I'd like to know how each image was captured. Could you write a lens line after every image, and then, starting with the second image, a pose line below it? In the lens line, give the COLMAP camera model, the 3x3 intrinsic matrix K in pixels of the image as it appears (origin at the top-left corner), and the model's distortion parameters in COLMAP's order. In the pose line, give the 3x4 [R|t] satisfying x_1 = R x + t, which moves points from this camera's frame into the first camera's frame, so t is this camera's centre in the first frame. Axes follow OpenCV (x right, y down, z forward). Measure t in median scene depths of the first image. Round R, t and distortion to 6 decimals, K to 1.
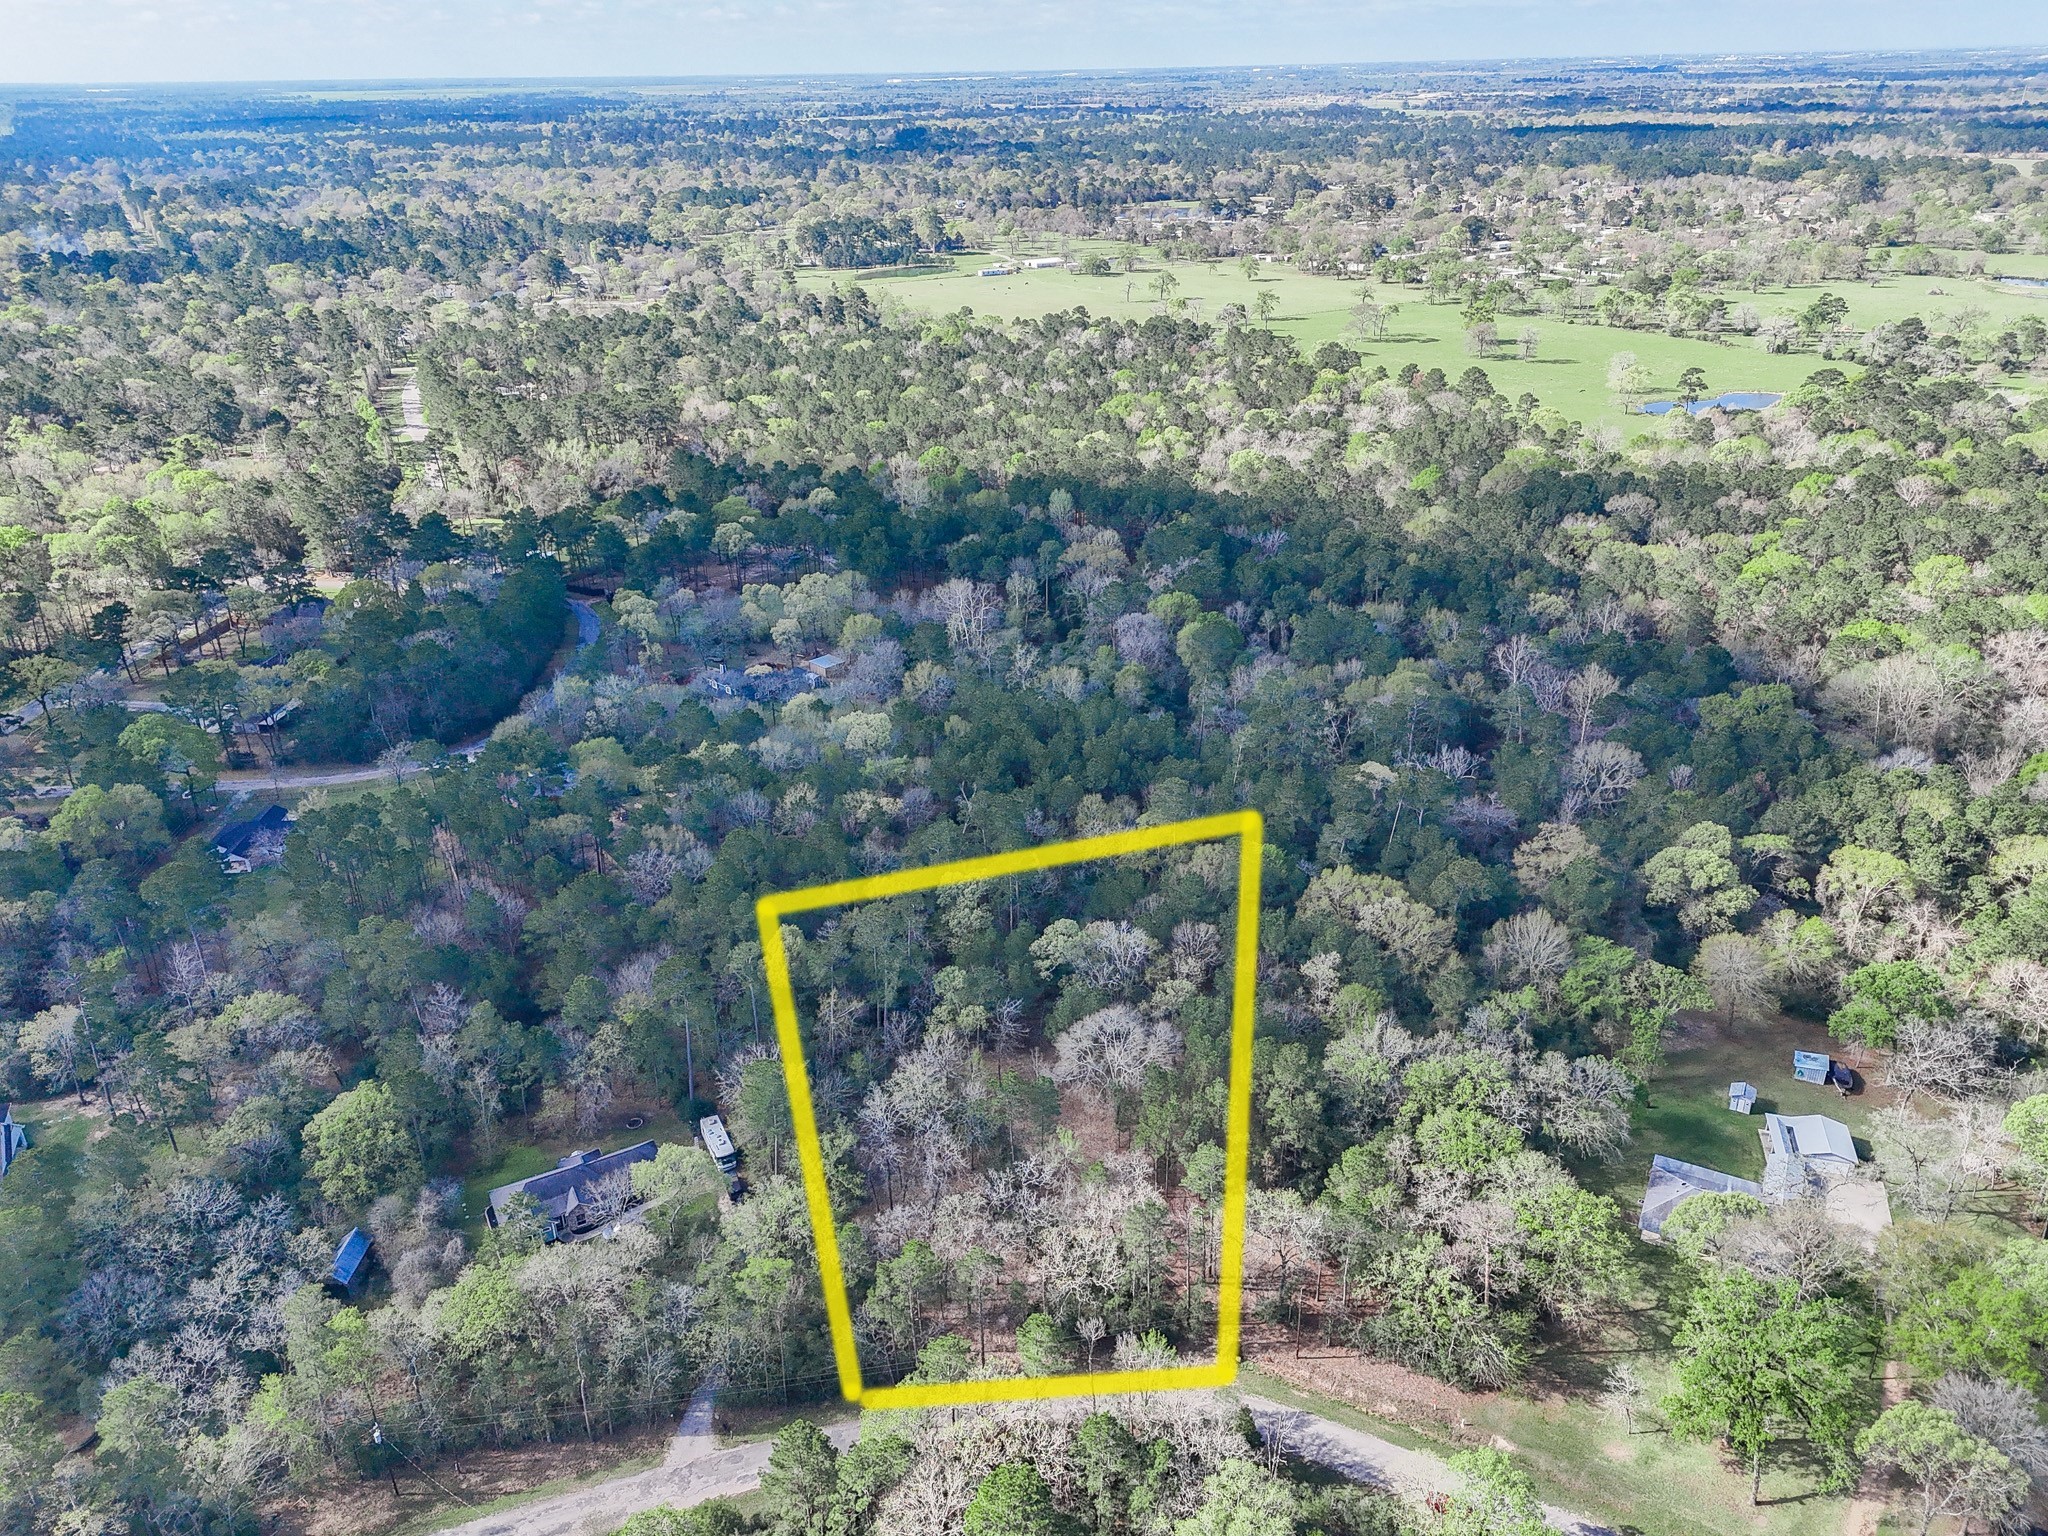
lens RADIAL K [[1504.2, 0, 1015.2], [0, 1504.2, 773.2], [0, 0, 1]] dist [0.068068, -0.055293]
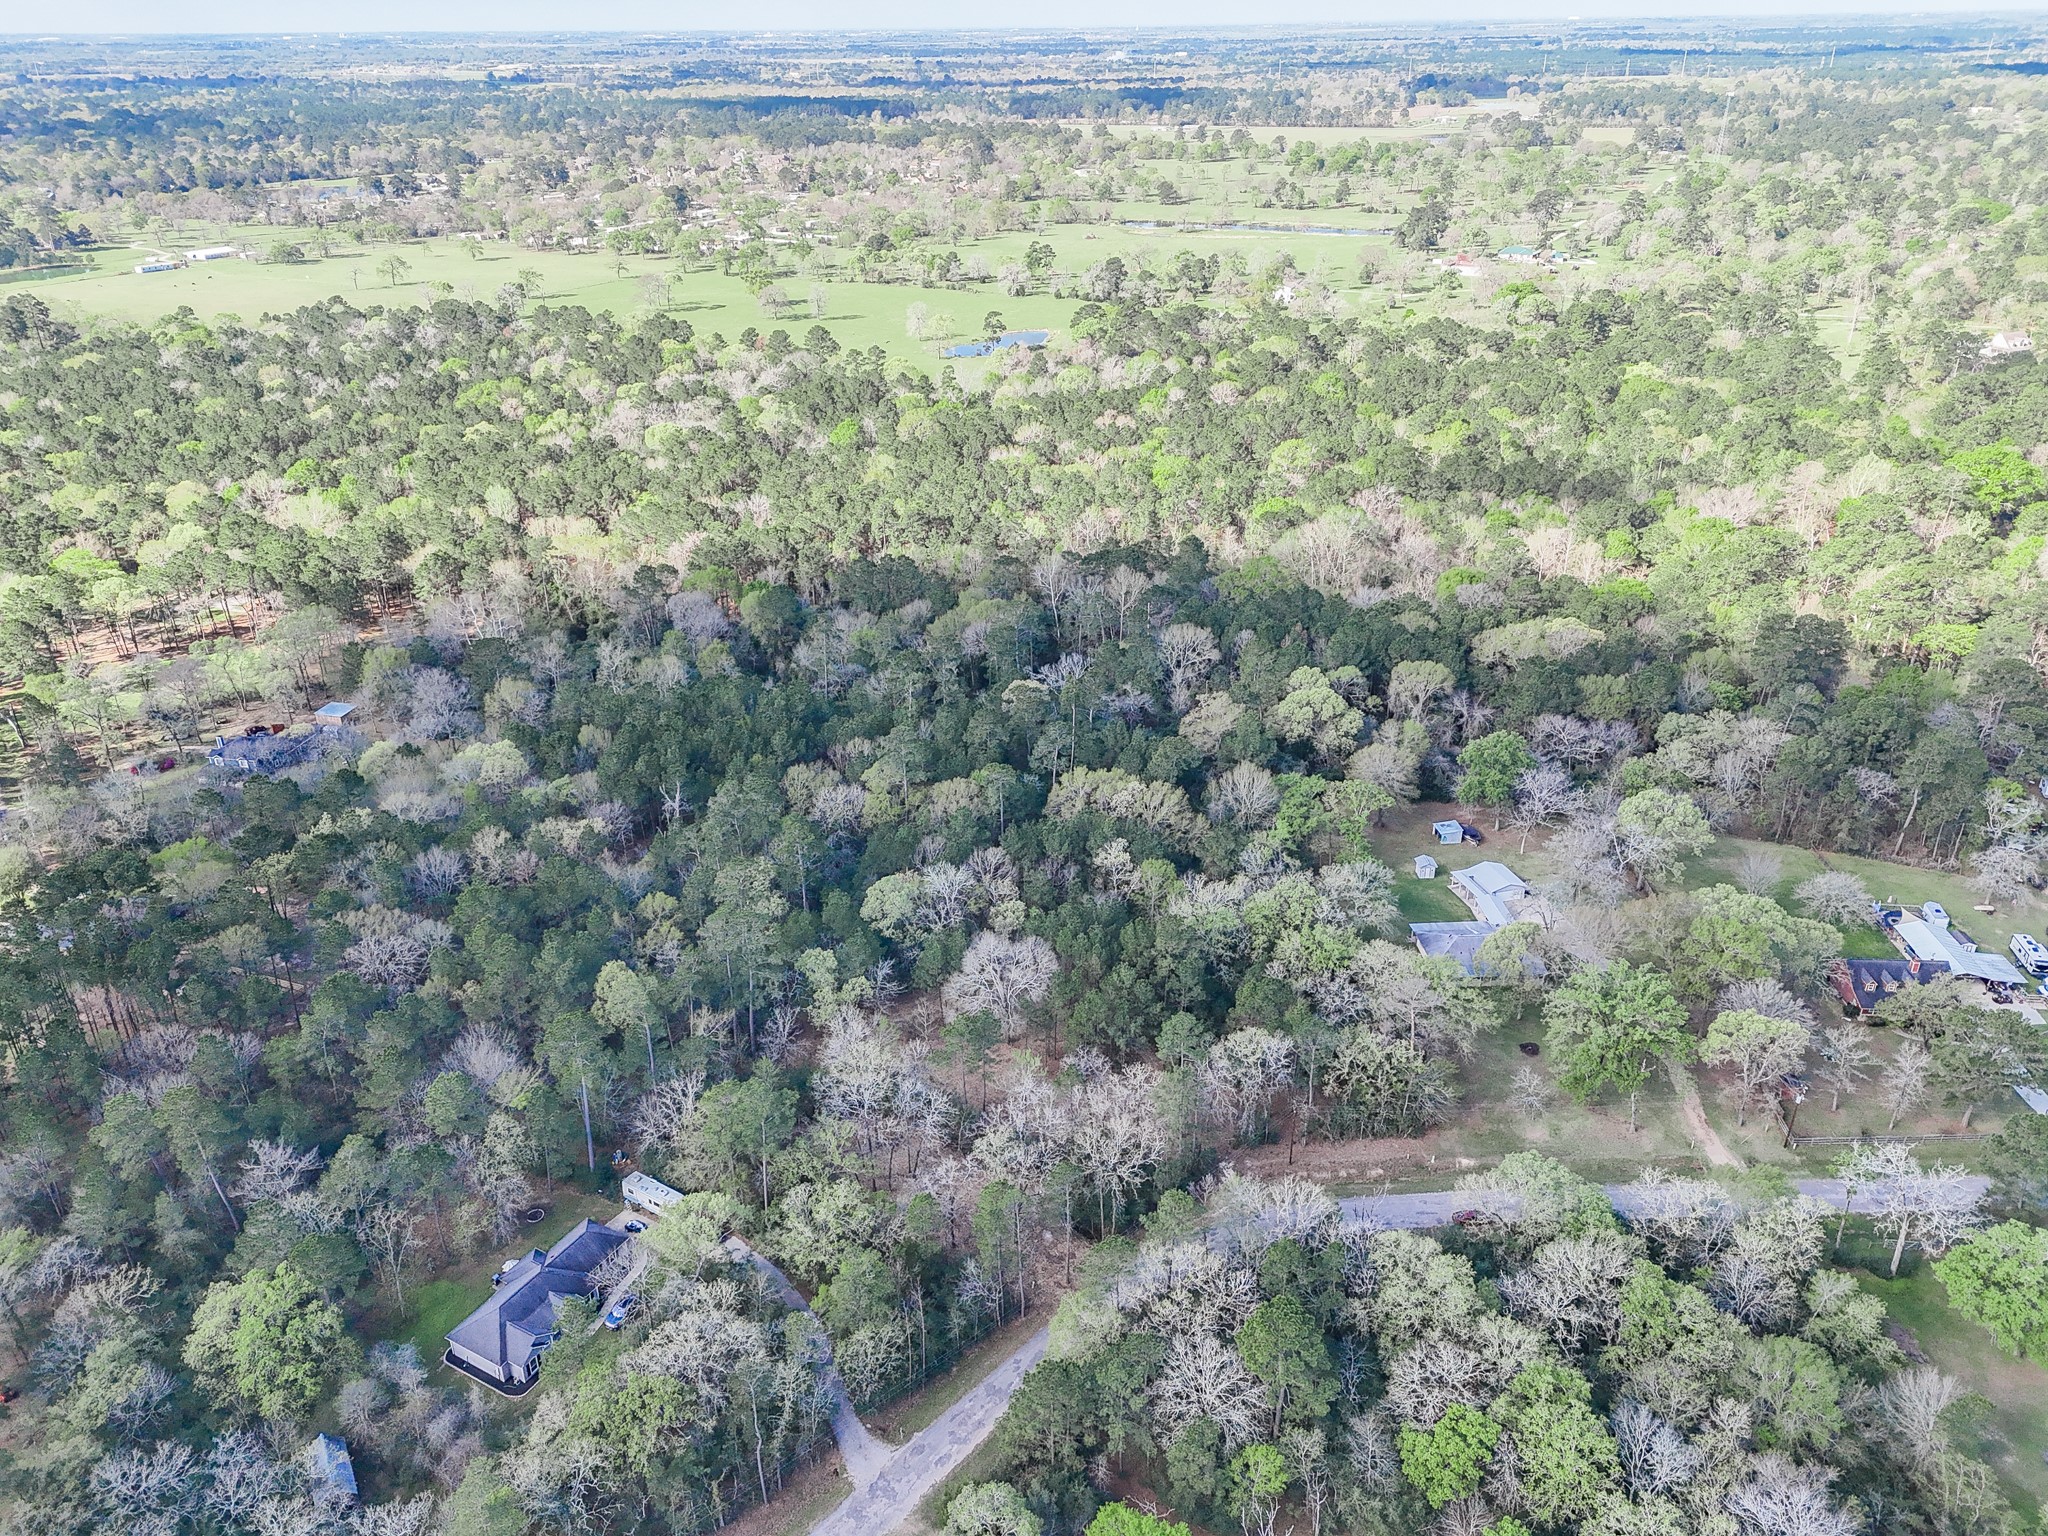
lens RADIAL K [[1504.2, 0, 1019.5], [0, 1504.2, 777.9], [0, 0, 1]] dist [0.068068, -0.055293]
pose [[0.849576, -0.228539, 0.475384, -0.219237], [0.220358, 0.972625, 0.073776, -0.013766], [-0.479231, 0.042077, 0.876680, 0.038753]]
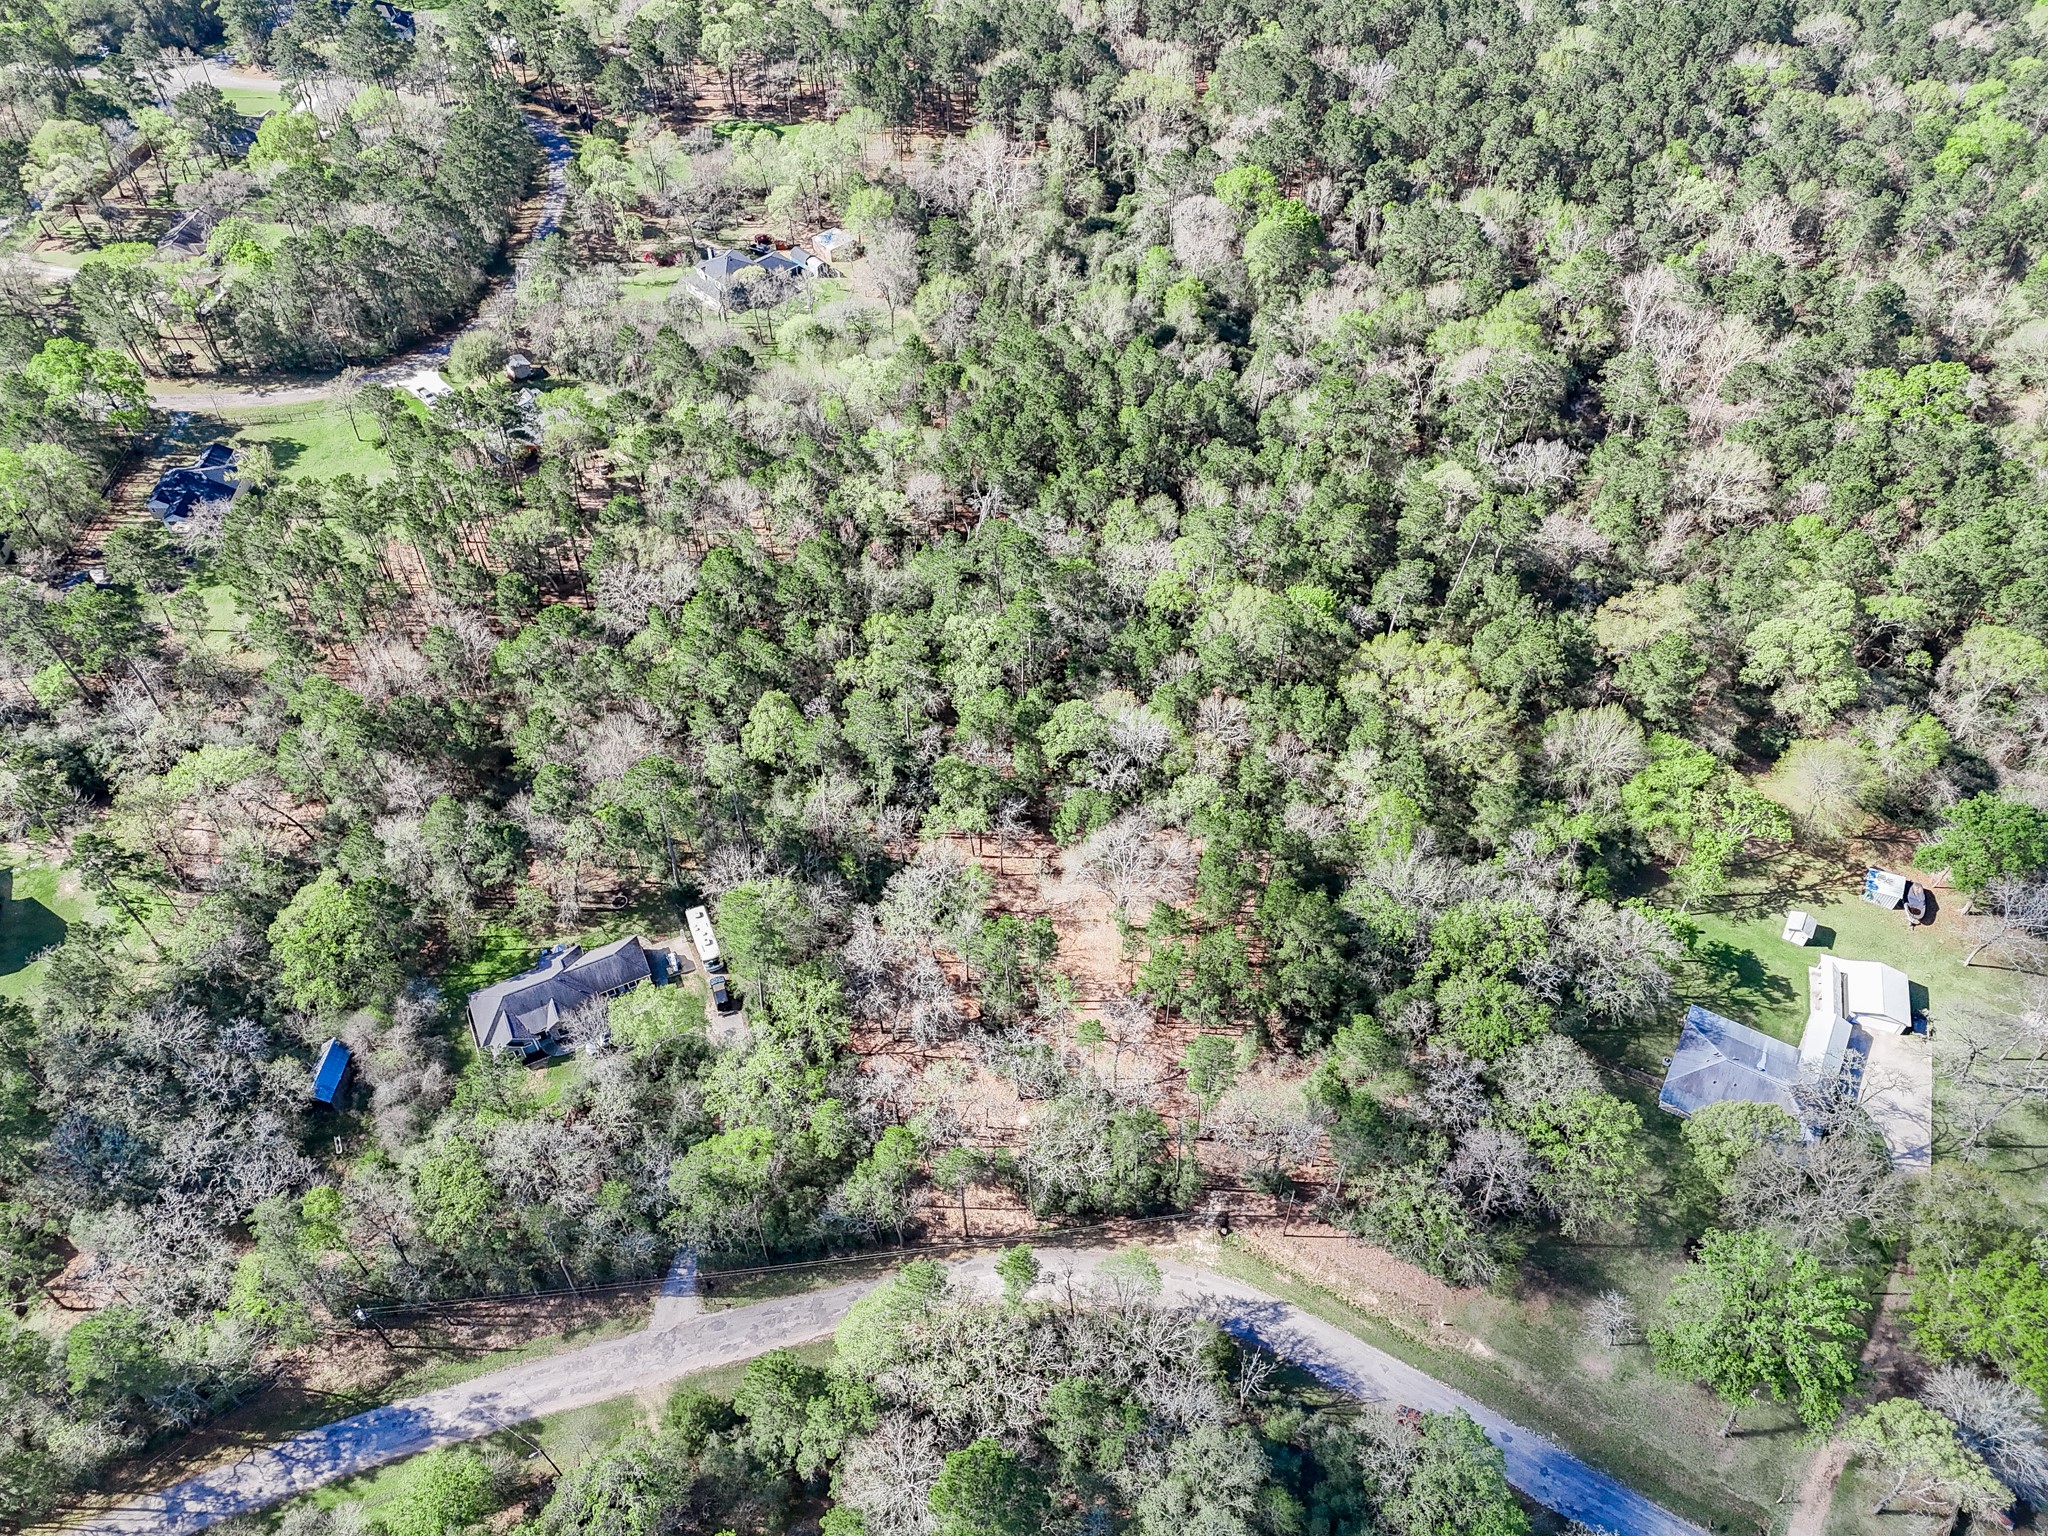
lens RADIAL K [[1504.2, 0, 1016.1], [0, 1504.2, 769.7], [0, 0, 1]] dist [0.068068, -0.055293]
pose [[0.998989, 0.035632, -0.027414, 0.013320], [-0.022656, 0.925689, 0.377605, -0.124245], [0.038832, -0.376602, 0.925561, 0.092033]]
